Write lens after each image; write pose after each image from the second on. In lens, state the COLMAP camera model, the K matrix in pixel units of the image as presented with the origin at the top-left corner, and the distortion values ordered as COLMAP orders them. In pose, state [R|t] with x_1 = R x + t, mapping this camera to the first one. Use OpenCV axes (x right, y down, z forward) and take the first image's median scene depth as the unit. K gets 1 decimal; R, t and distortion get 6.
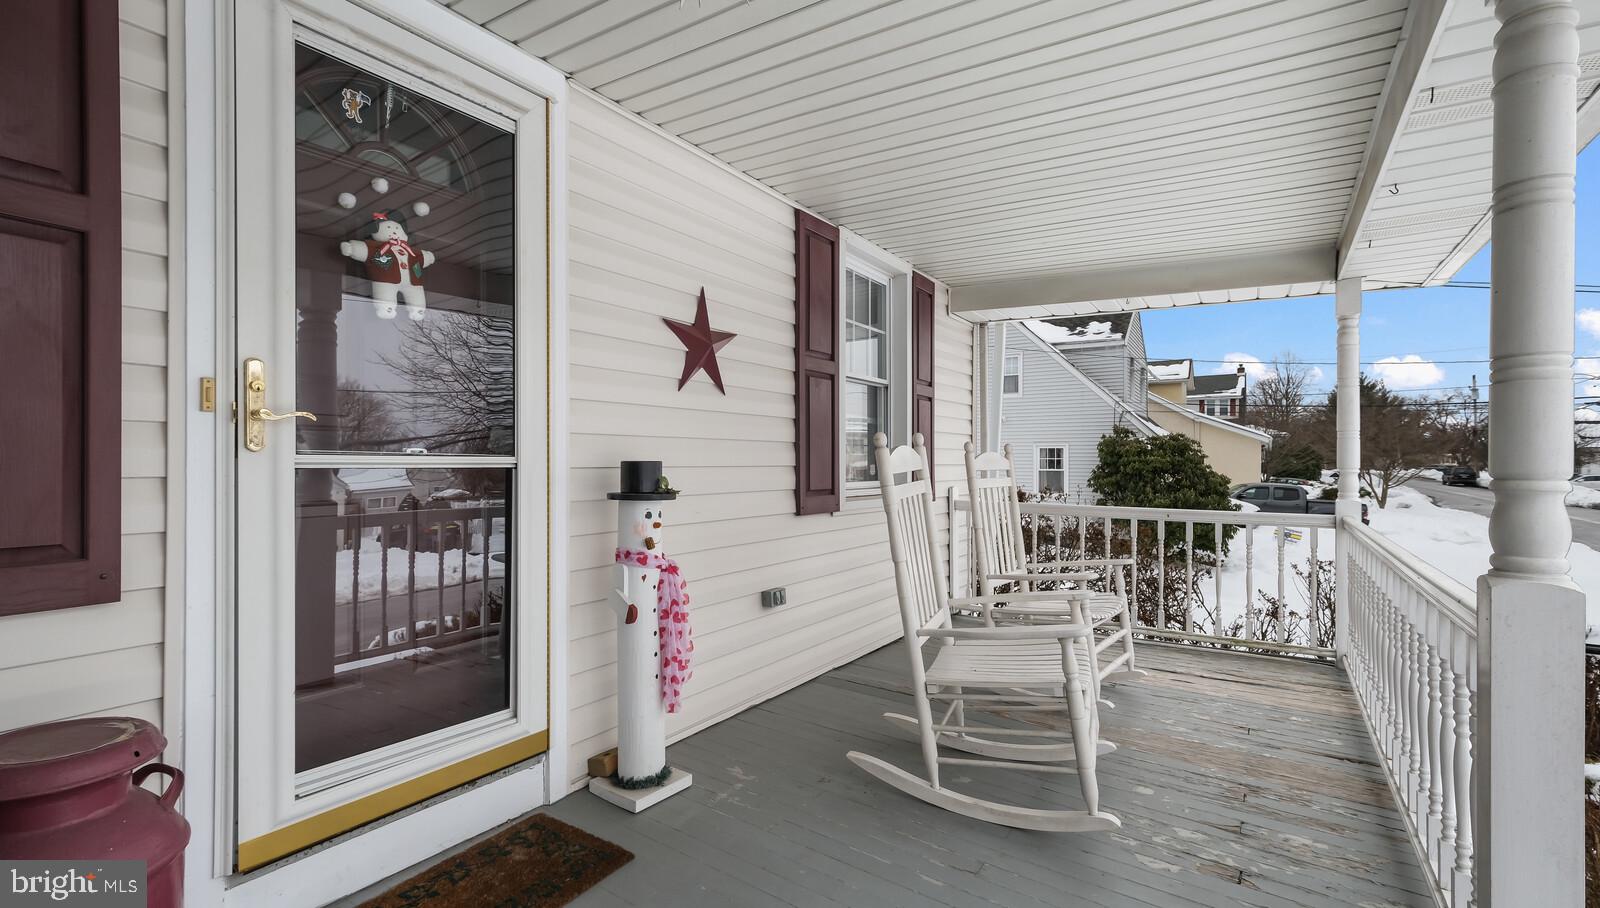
lens RADIAL K [[705.2, 0, 803.4], [0, 705.2, 466.5], [0, 0, 1]] dist [0.000741, -0.000763]
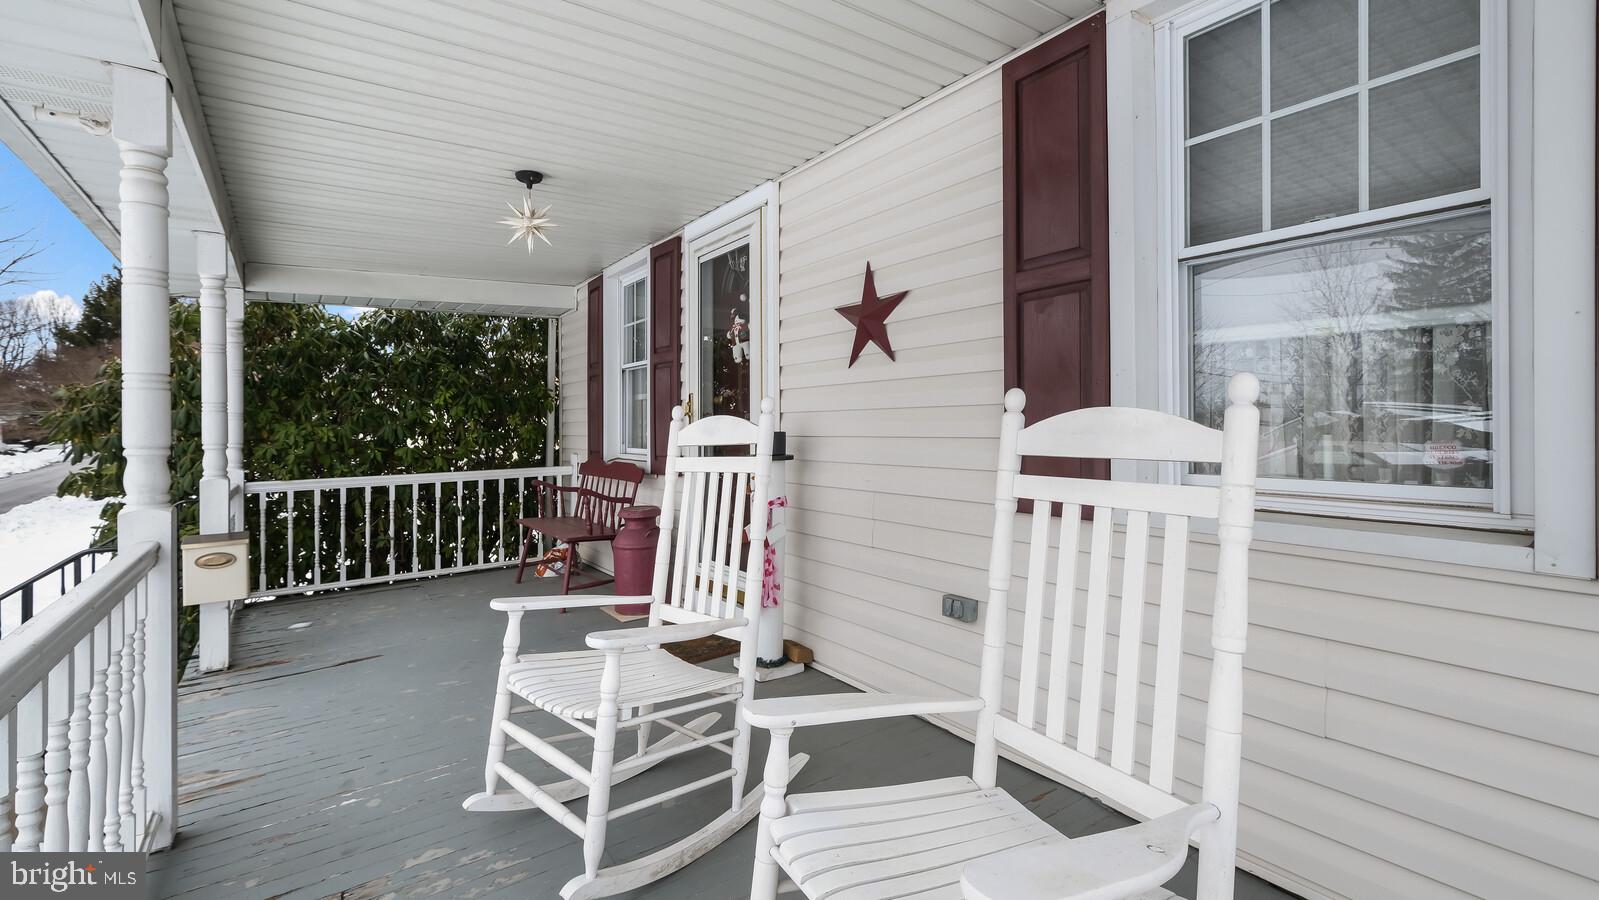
lens RADIAL K [[716.0, 0, 802.1], [0, 716.0, 434.7], [0, 0, 1]] dist [-0.007747, 0.002562]
pose [[-0.366366, 0.004765, -0.930459, 0.865193], [-0.004362, 0.999967, 0.006838, -0.010238], [0.930461, 0.006564, -0.366333, 1.300367]]
